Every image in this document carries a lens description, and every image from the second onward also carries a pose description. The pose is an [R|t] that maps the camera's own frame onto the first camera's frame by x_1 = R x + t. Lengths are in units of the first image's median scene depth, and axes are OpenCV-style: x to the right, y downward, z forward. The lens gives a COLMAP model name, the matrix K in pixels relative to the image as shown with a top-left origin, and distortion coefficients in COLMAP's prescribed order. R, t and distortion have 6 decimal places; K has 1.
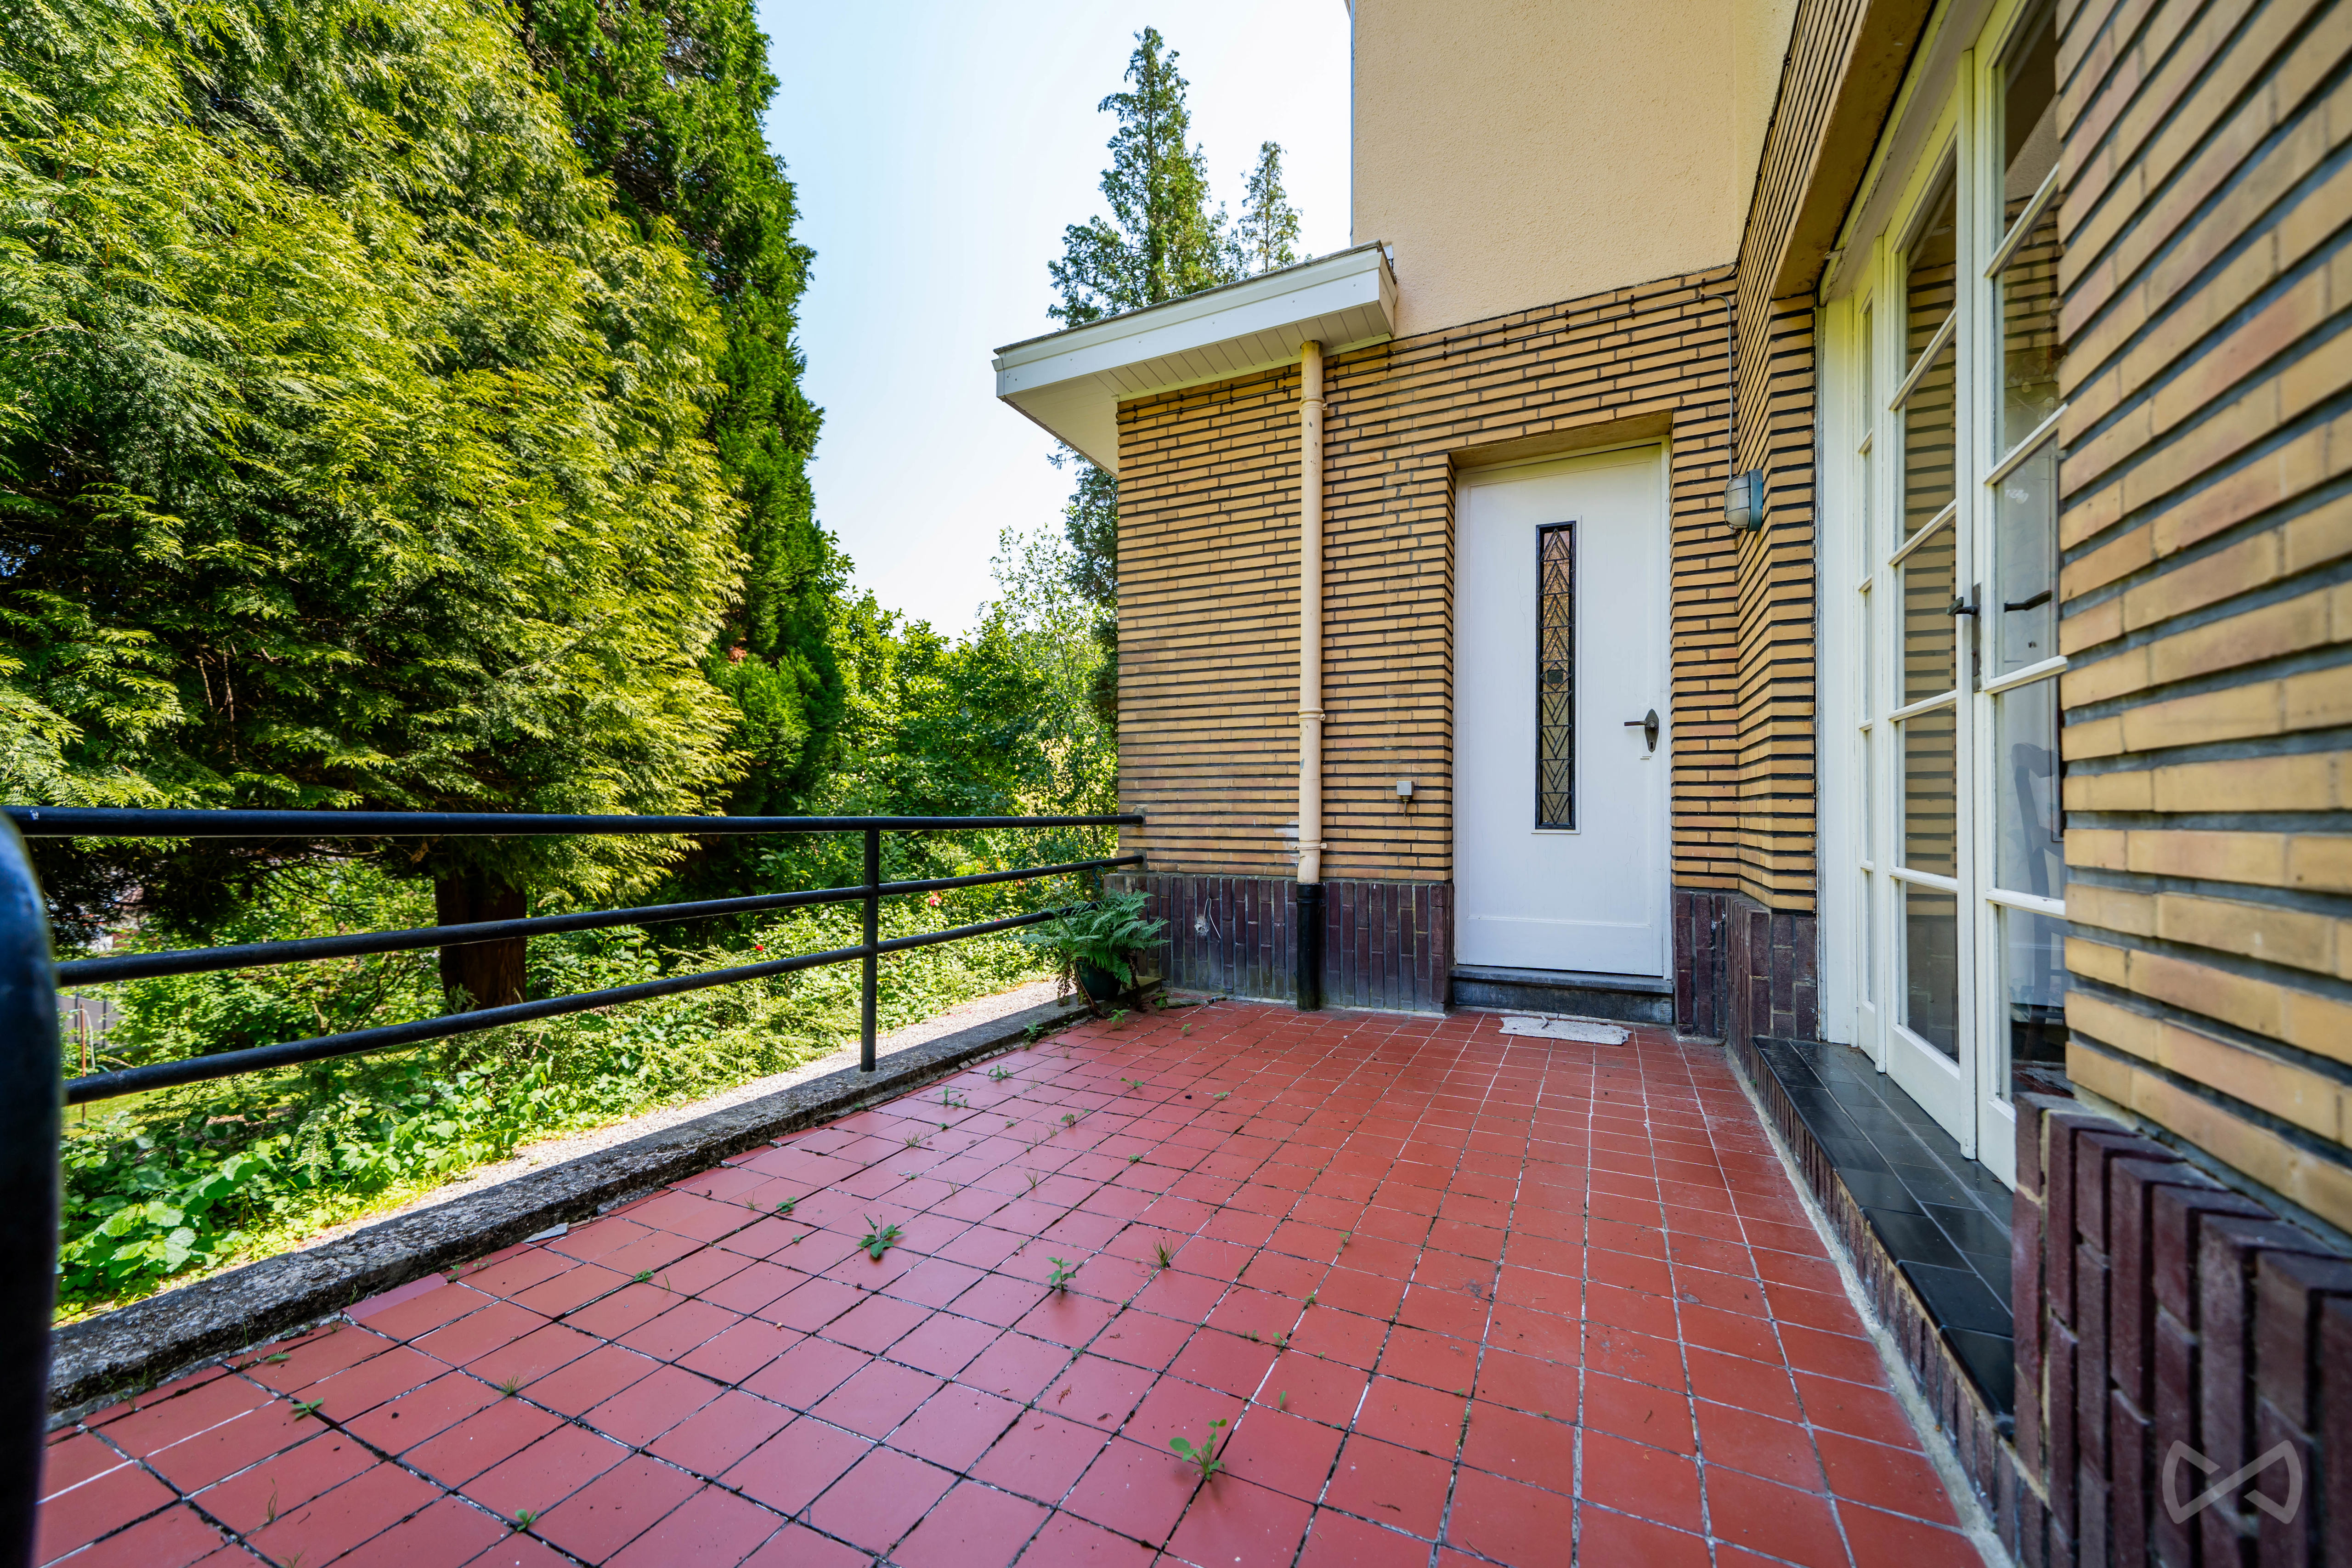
lens RADIAL K [[902.5, 0, 1176.7], [0, 902.5, 801.7], [0, 0, 1]] dist [0.000553, 0.000026]
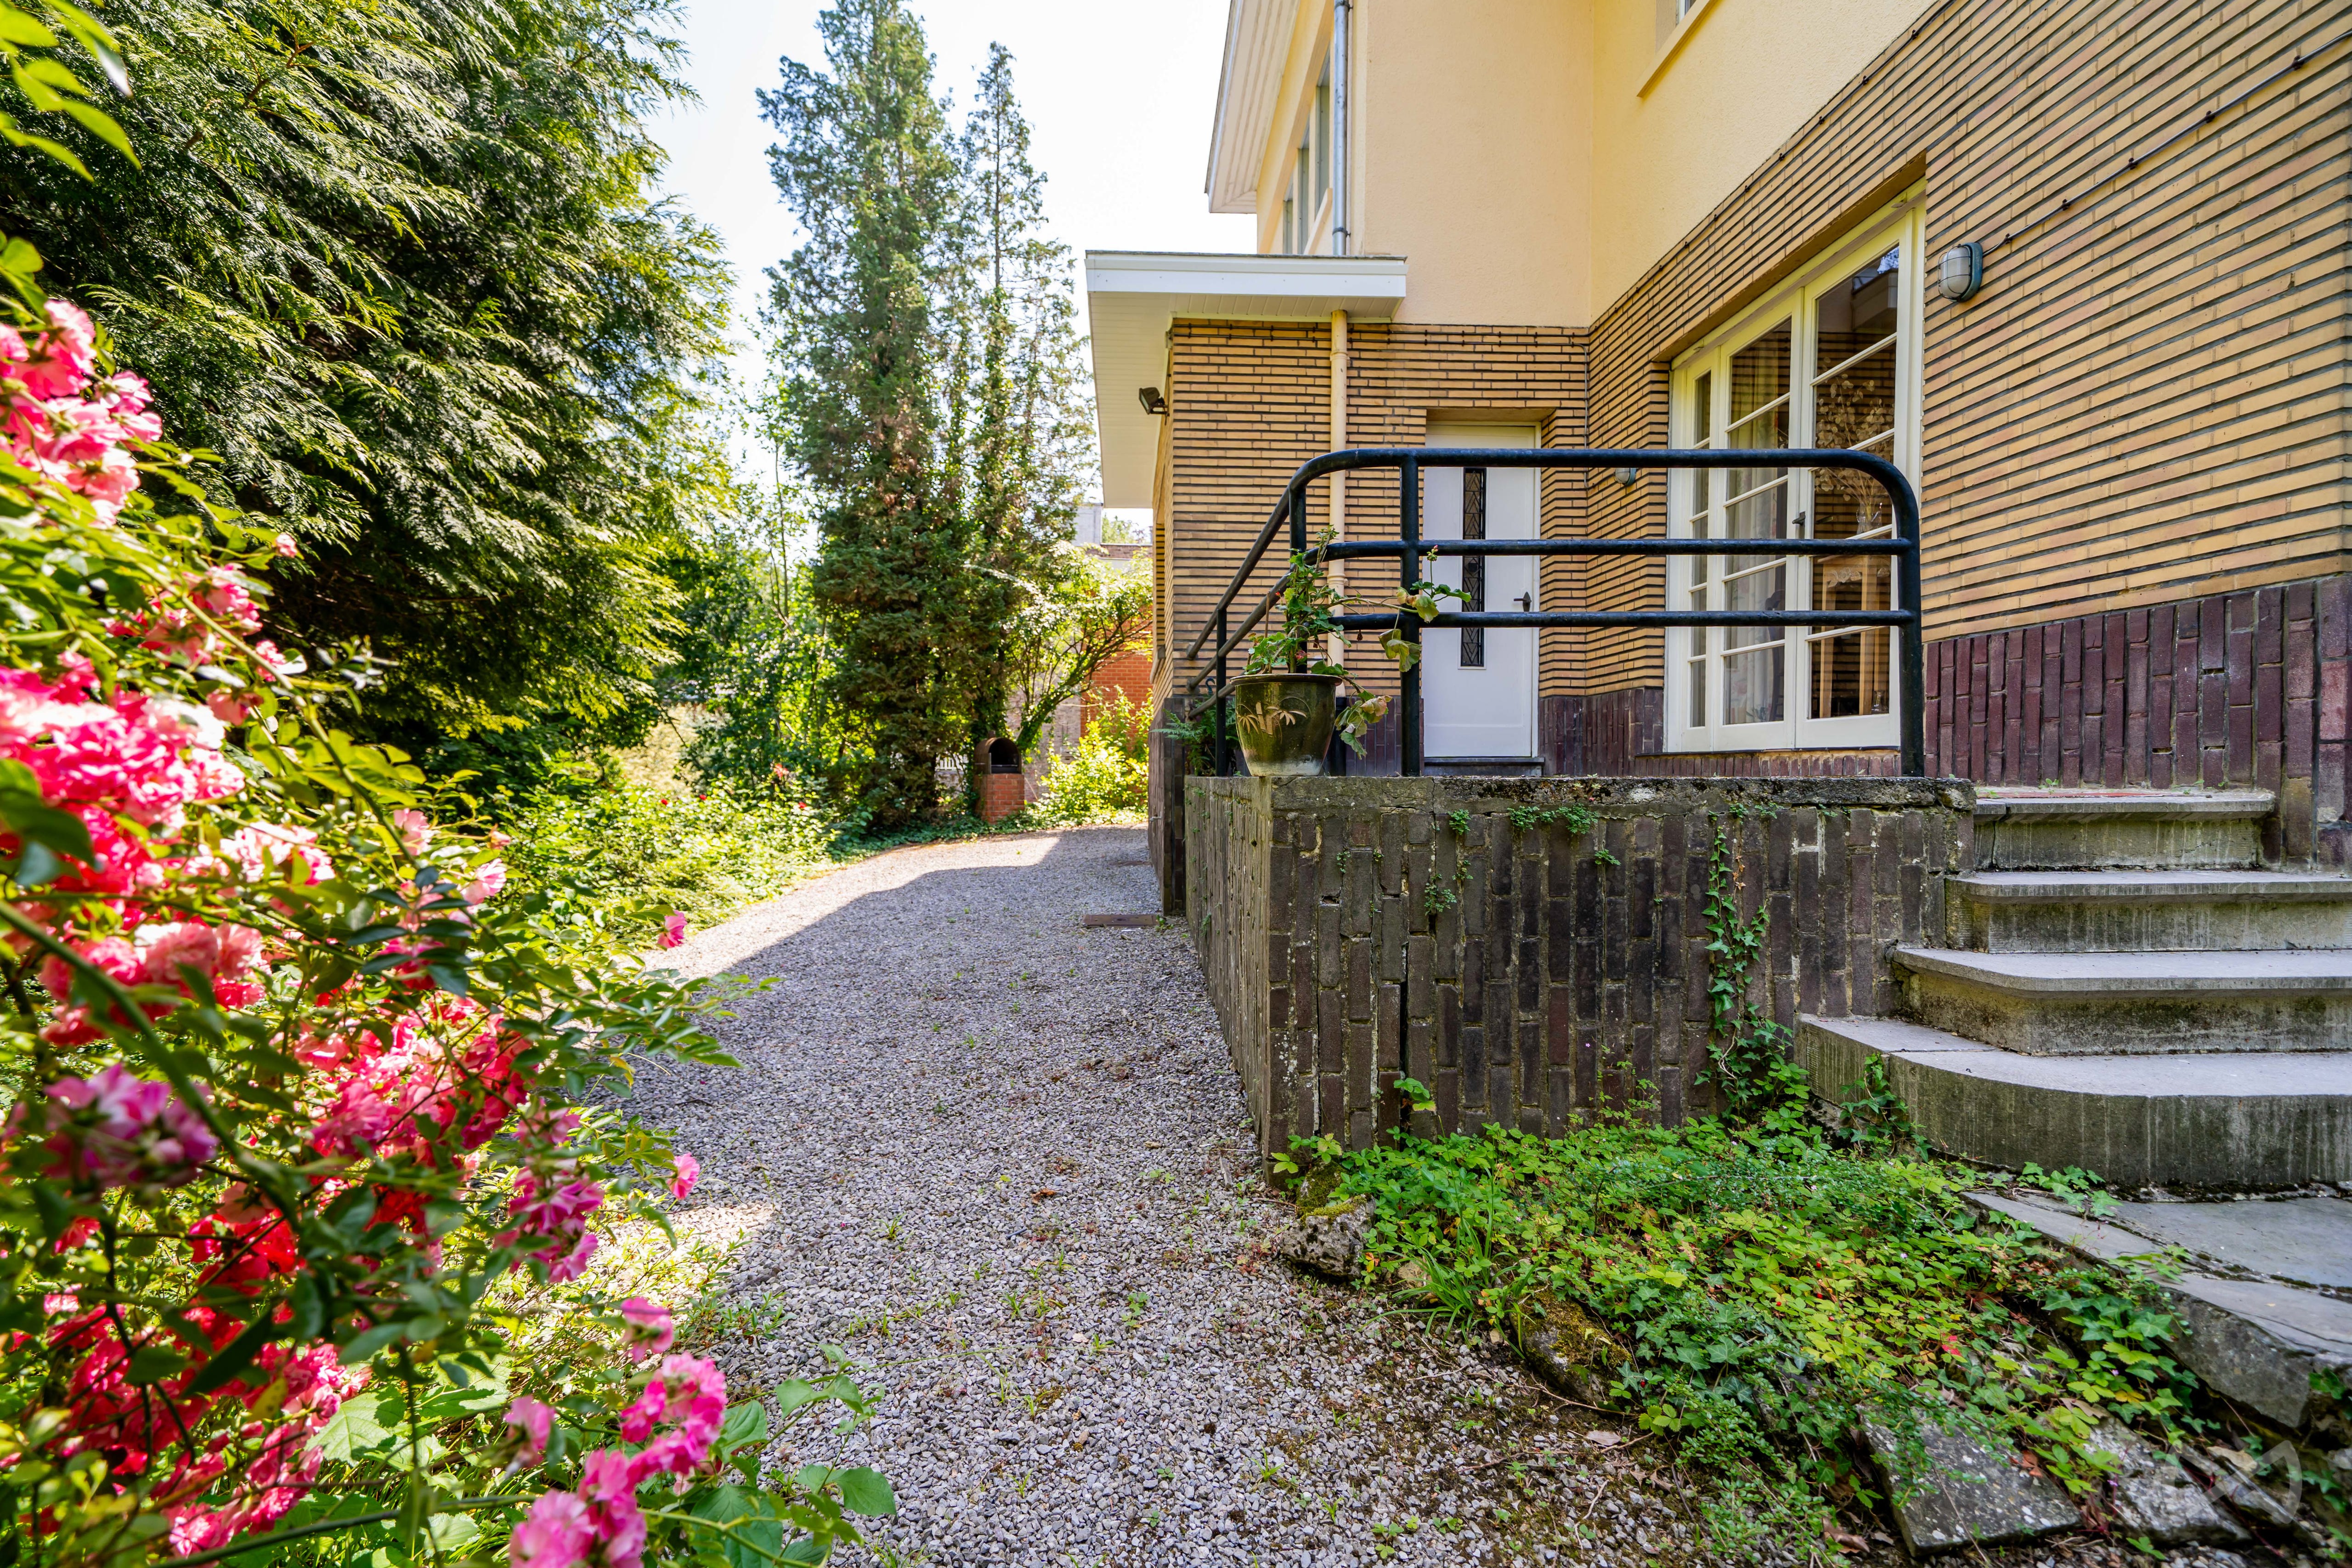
lens RADIAL K [[980.2, 0, 1178.9], [0, 980.2, 777.7], [0, 0, 1]] dist [0.020208, 0.000144]
pose [[0.878010, 0.000841, 0.478641, -0.816387], [-0.010847, 0.999777, 0.018141, 0.194412], [-0.478519, -0.021120, 0.877823, -0.242596]]
